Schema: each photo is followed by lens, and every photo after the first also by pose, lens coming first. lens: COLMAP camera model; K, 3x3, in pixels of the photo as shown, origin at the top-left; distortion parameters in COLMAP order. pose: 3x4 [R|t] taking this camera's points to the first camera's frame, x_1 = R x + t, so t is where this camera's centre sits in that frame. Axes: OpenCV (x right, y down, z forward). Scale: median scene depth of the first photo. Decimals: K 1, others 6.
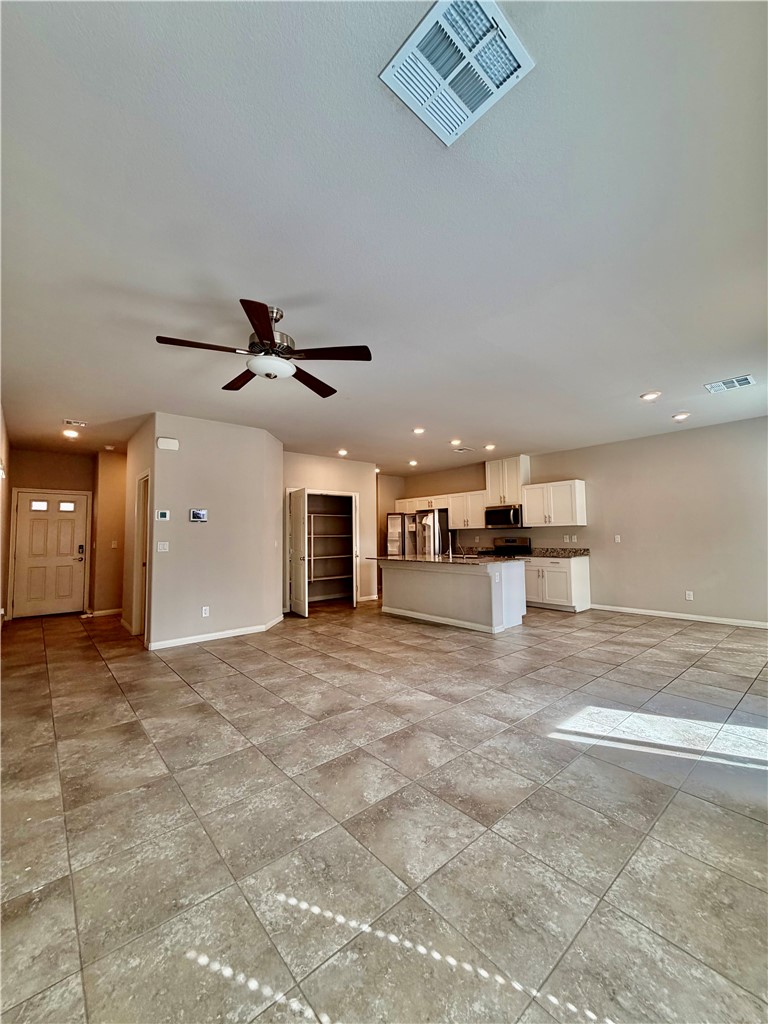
lens RADIAL K [[410.8, 0, 377.5], [0, 410.8, 508.3], [0, 0, 1]] dist [-0.000885, 0.000552]
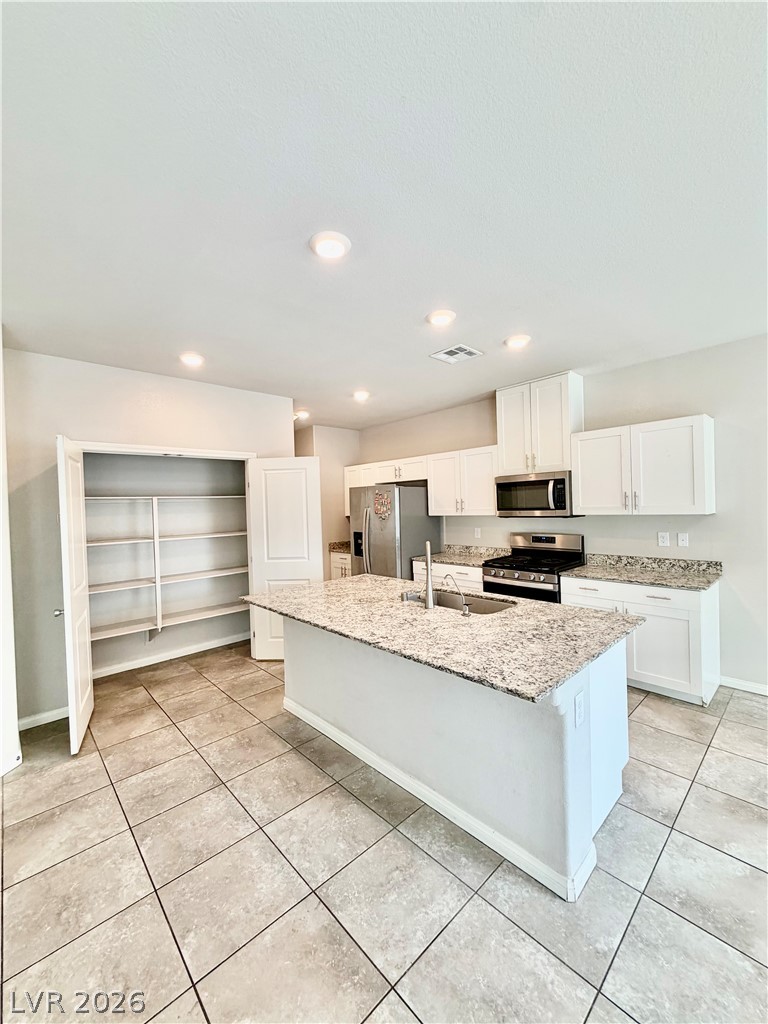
lens RADIAL K [[410.8, 0, 360.3], [0, 410.8, 515.7], [0, 0, 1]] dist [-0.000885, 0.000552]
pose [[0.999915, -0.012282, -0.004291, 0.088107], [0.012619, 0.995861, 0.090008, -0.002439], [0.003168, -0.090055, 0.995932, 0.467492]]
